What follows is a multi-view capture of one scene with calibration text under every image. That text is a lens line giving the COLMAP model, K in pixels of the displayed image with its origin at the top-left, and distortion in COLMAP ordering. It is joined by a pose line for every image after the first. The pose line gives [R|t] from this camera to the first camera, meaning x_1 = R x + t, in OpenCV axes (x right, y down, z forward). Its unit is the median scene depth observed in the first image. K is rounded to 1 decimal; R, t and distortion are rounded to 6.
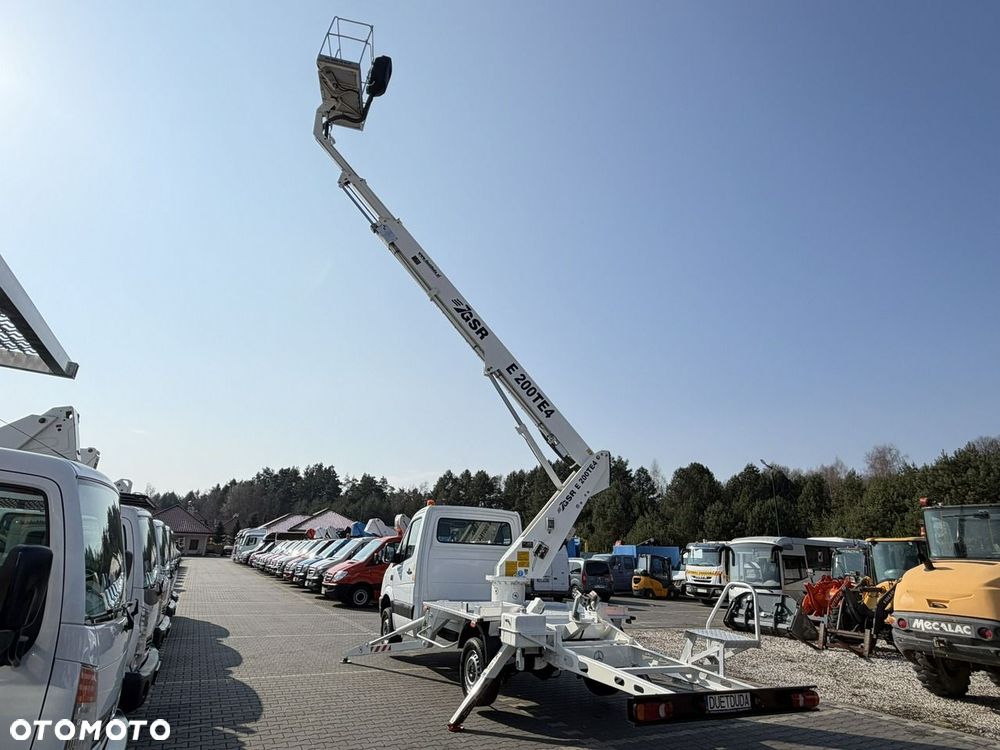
lens RADIAL K [[559.3, 0, 502.3], [0, 559.3, 375.7], [0, 0, 1]] dist [0.000555, -0.000125]
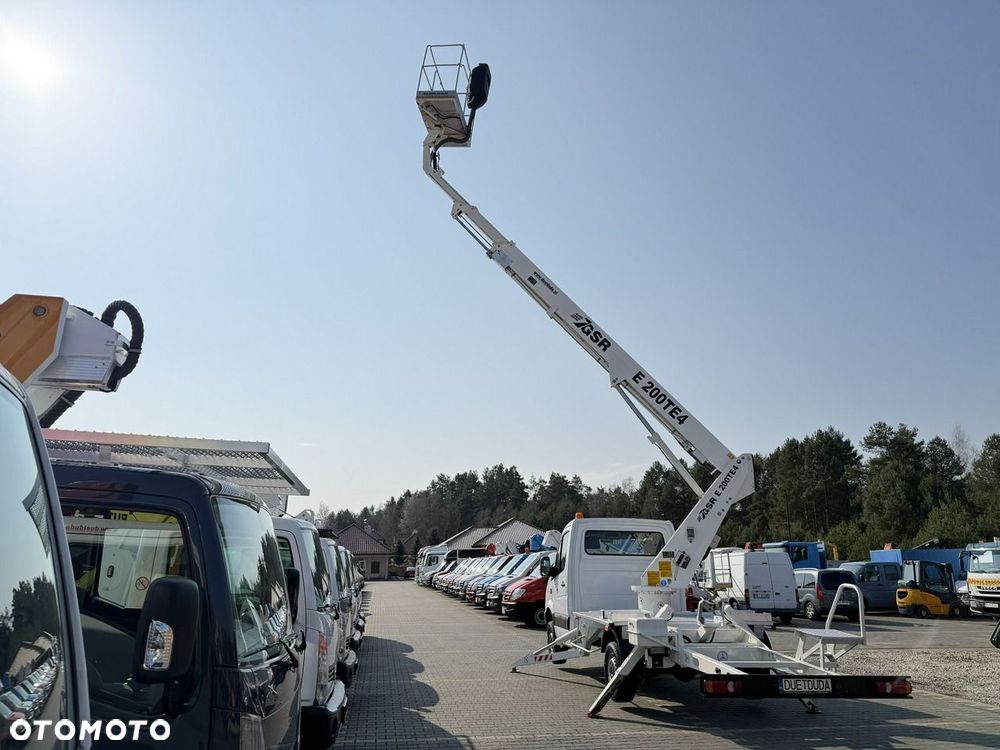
lens RADIAL K [[727.3, 0, 502.0], [0, 727.3, 376.5], [0, 0, 1]] dist [0.143420, -0.246756]
pose [[0.948134, -0.111695, -0.297602, 0.155992], [0.126869, 0.991400, 0.032106, -0.077730], [0.291457, -0.068197, 0.954150, -0.267616]]
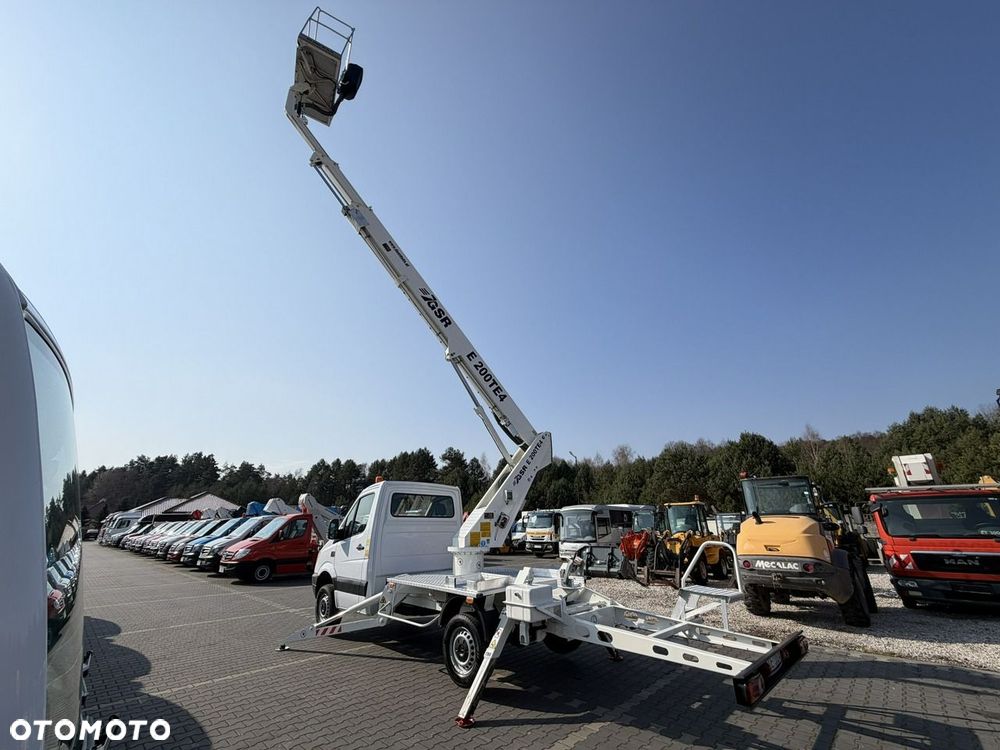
lens RADIAL K [[403.9, 0, 500.0], [0, 403.9, 375.0], [0, 0, 1]] dist [0.000964, -0.000159]
pose [[0.946670, 0.072697, 0.313895, -0.162359], [-0.059530, 0.996905, -0.051346, 0.057113], [-0.316657, 0.029922, 0.948068, 0.200255]]
